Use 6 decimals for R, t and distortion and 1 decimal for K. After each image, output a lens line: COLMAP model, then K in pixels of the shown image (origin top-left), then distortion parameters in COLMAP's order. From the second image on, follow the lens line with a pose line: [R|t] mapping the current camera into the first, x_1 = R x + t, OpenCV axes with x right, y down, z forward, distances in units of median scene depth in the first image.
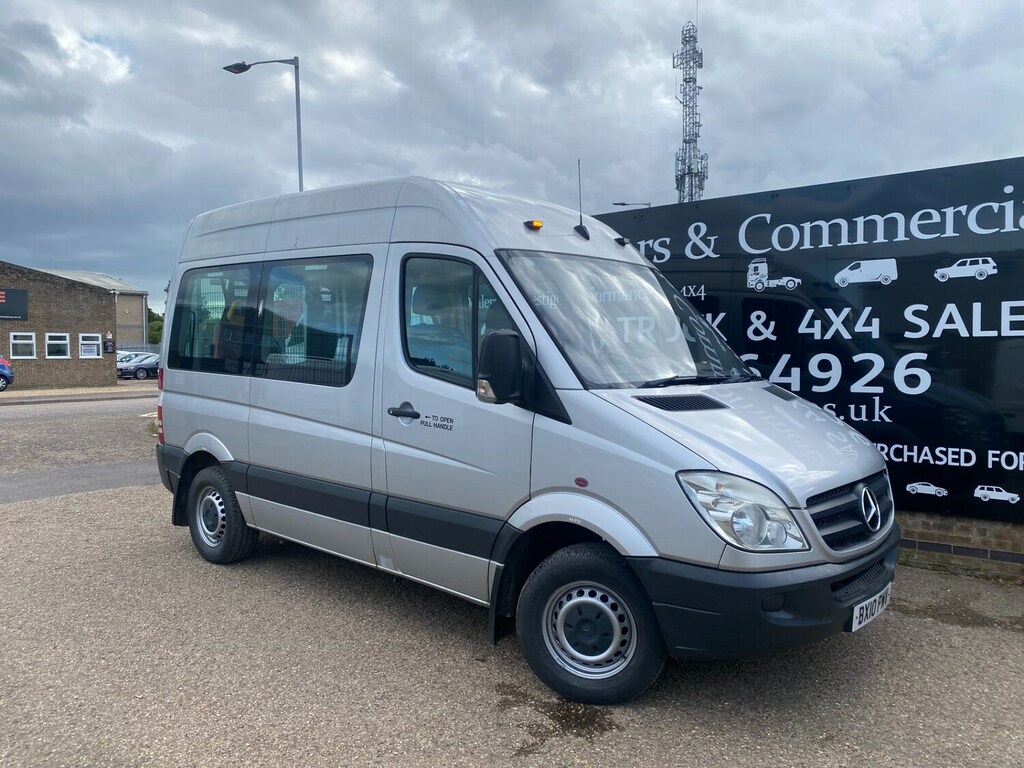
lens RADIAL K [[797.2, 0, 513.4], [0, 797.2, 387.1], [0, 0, 1]] dist [0.008652, -0.003202]
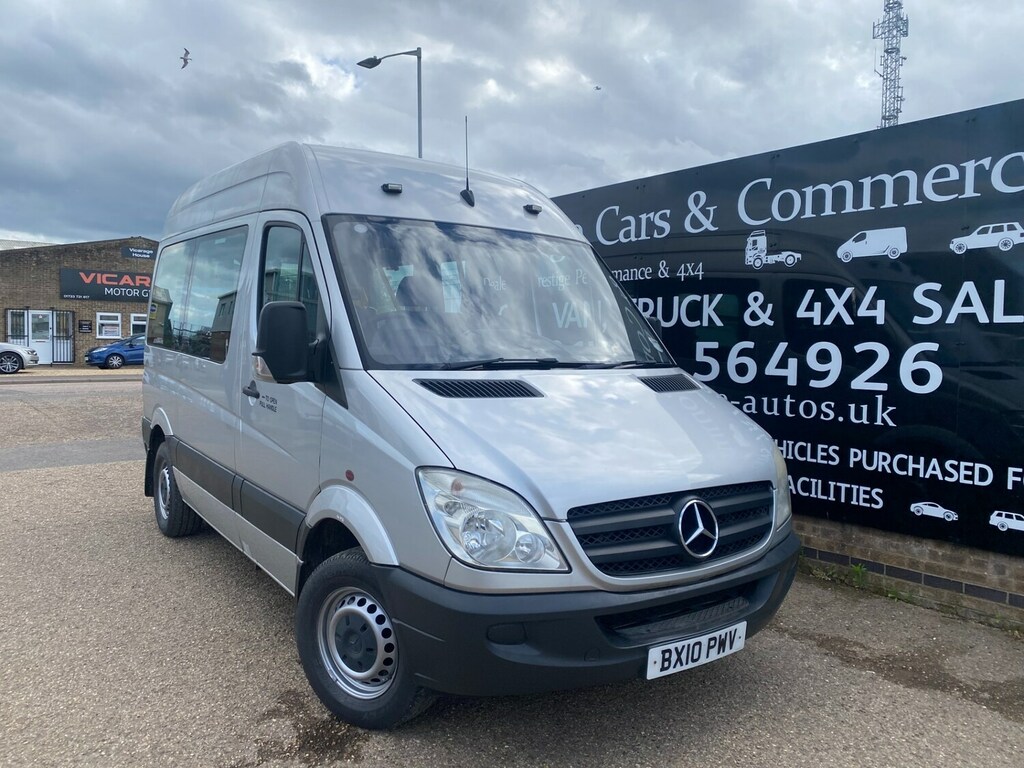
lens RADIAL K [[795.6, 0, 512.0], [0, 795.6, 384.0], [0, 0, 1]] dist [0.001557, 0.007490]
pose [[0.972440, 0.031488, -0.231018, 0.286167], [-0.029656, 0.999495, 0.011399, 0.002548], [0.231260, -0.004234, 0.972883, 0.116561]]
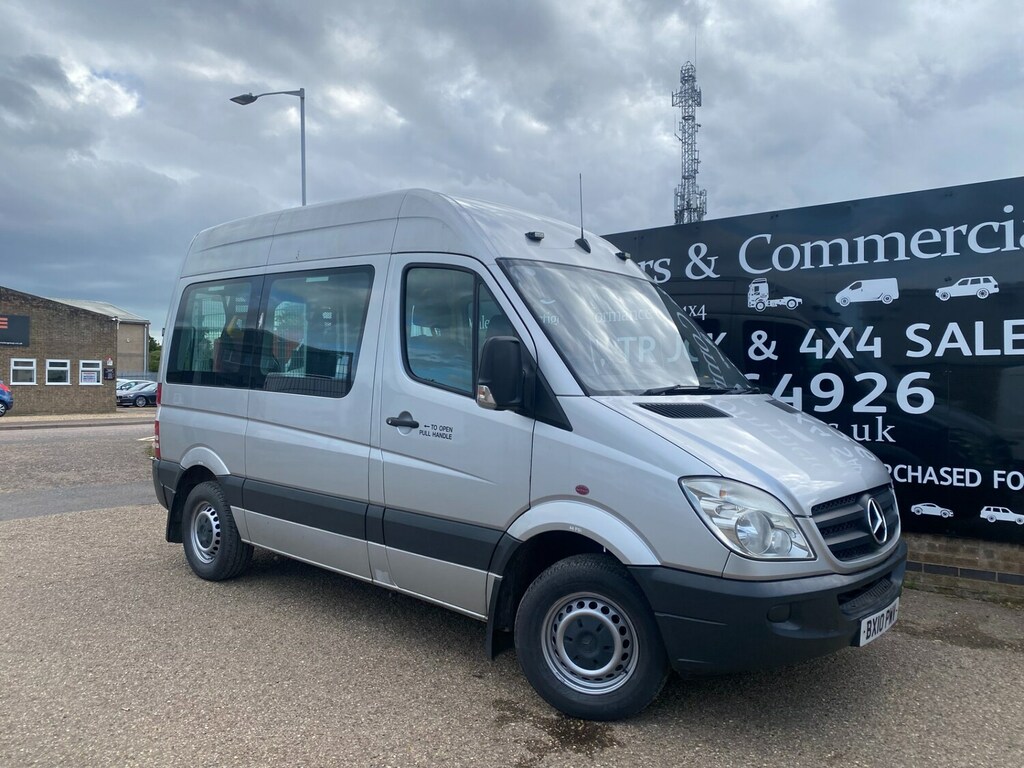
lens RADIAL K [[797.3, 0, 511.1], [0, 797.3, 381.3], [0, 0, 1]] dist [0.008801, -0.004584]
pose [[0.999967, 0.007759, -0.002208, -0.000622], [-0.007857, 0.998790, -0.048537, 0.021015], [0.001829, 0.048553, 0.998819, 0.007054]]
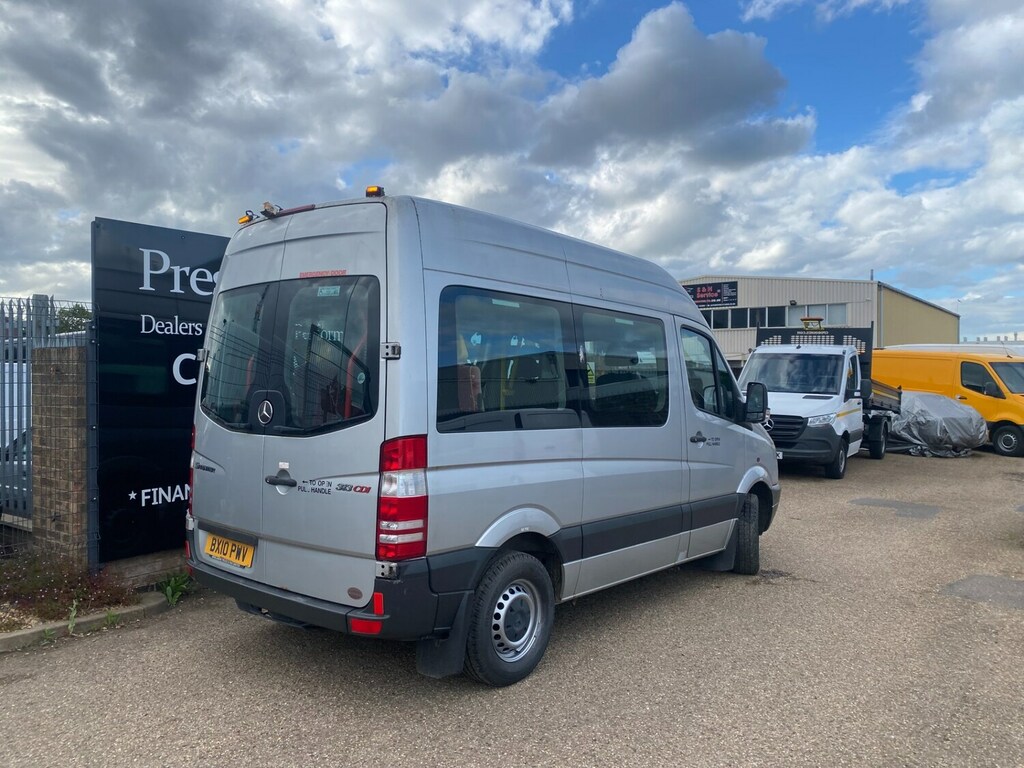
lens RADIAL K [[800.4, 0, 512.1], [0, 800.4, 415.3], [0, 0, 1]] dist [0.006223, -0.000287]
pose [[-0.053480, -0.048902, 0.997371, -1.138539], [0.038810, 0.997944, 0.051011, -0.069745], [-0.997814, 0.041436, -0.051472, 1.052581]]
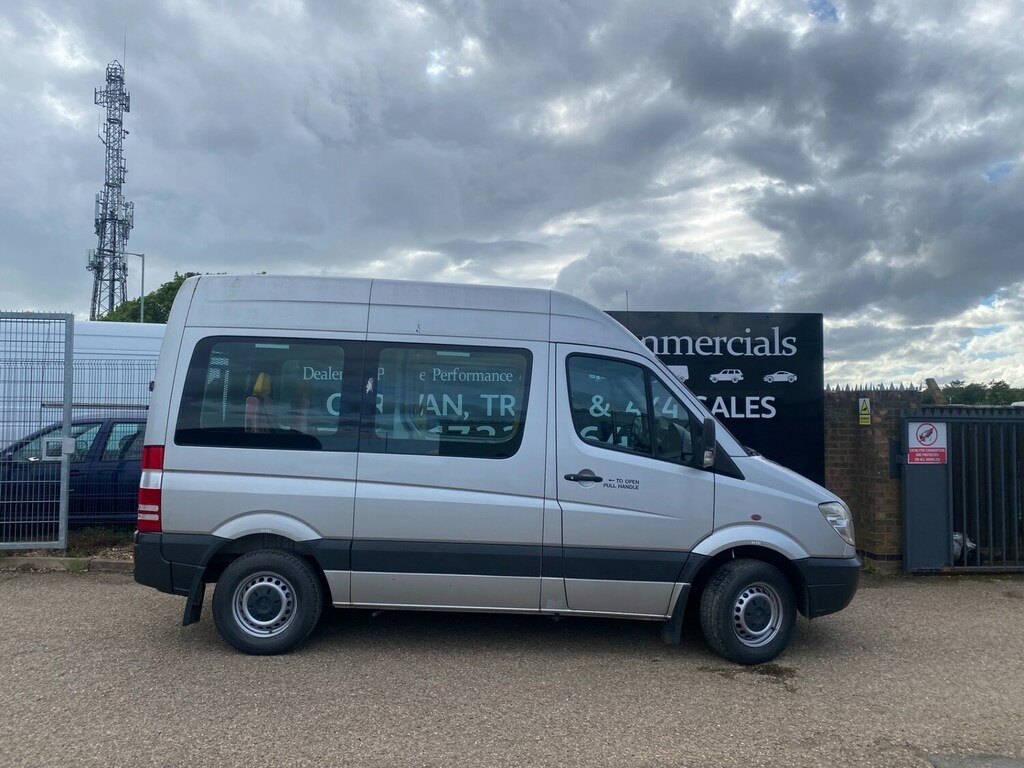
lens RADIAL K [[797.6, 0, 524.9], [0, 797.6, 387.5], [0, 0, 1]] dist [0.005639, 0.002935]
pose [[0.729646, 0.034136, 0.682972, -0.811467], [0.016607, 0.997574, -0.067602, -0.021025], [-0.683623, 0.060668, 0.727309, 0.103511]]
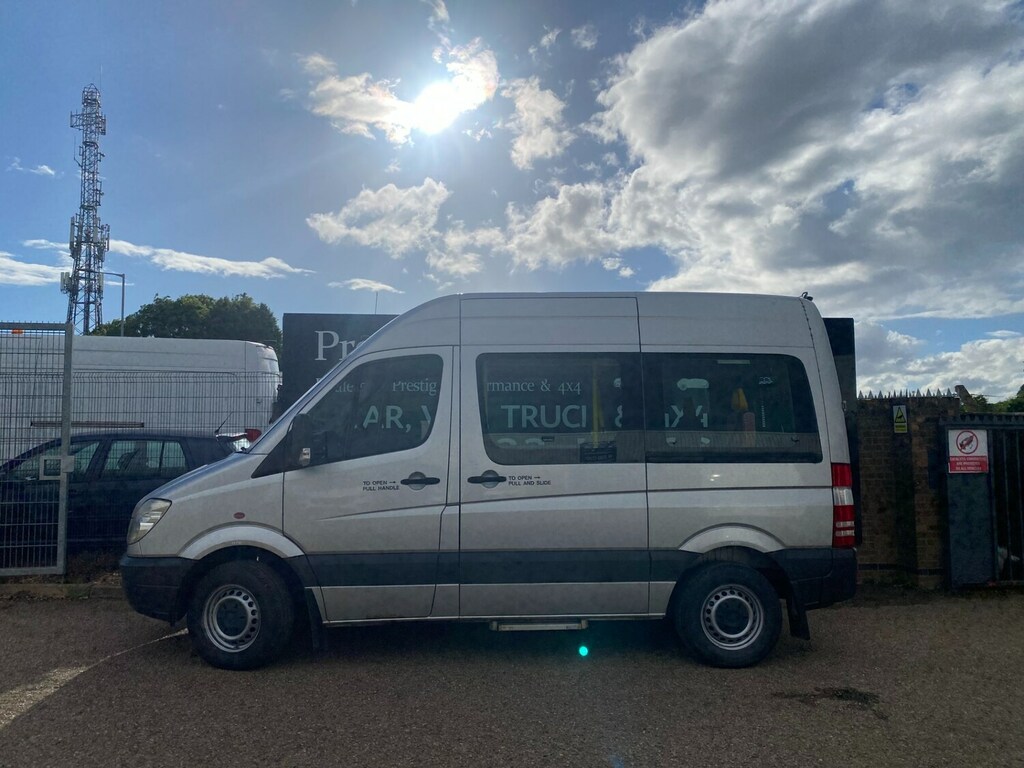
lens RADIAL K [[797.2, 0, 513.4], [0, 797.2, 387.1], [0, 0, 1]] dist [0.008652, -0.003202]
pose [[0.718721, 0.044870, 0.693849, -0.825509], [0.028301, 0.995201, -0.093673, -0.009047], [-0.694722, 0.086961, 0.714002, 0.216811]]
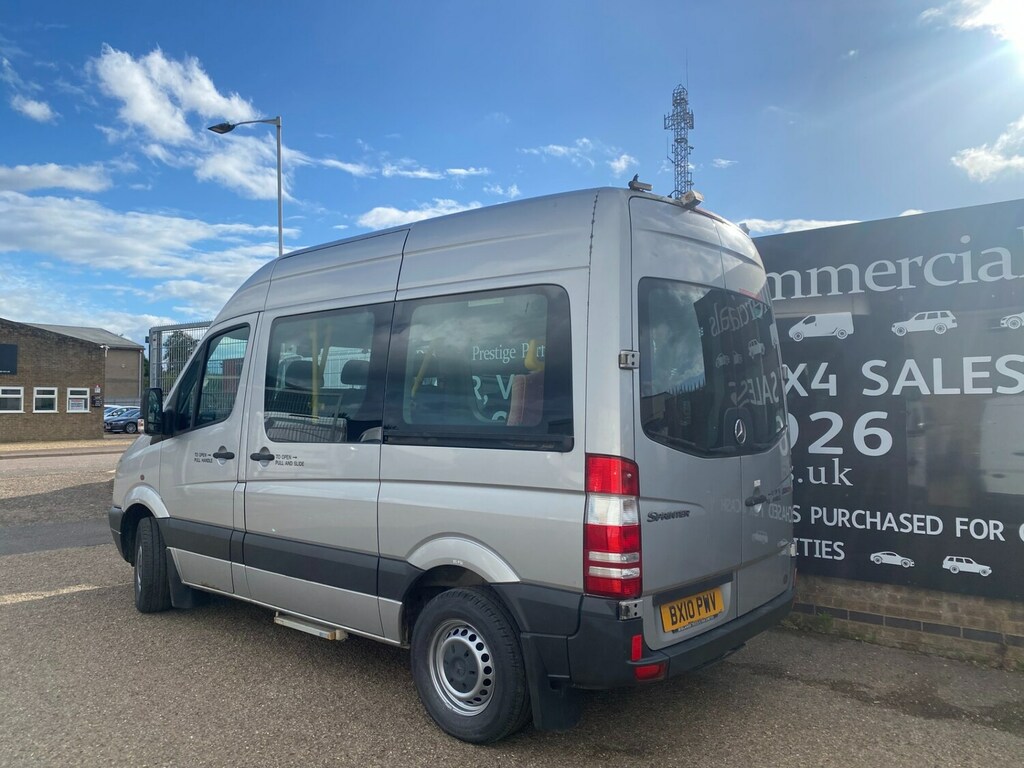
lens RADIAL K [[796.8, 0, 497.5], [0, 796.8, 382.0], [0, 0, 1]] dist [0.008701, -0.005384]
pose [[0.999837, 0.001747, -0.017947, 0.078487], [-0.003082, 0.997204, -0.074661, -0.006216], [0.017767, 0.074704, 0.997047, 0.057387]]
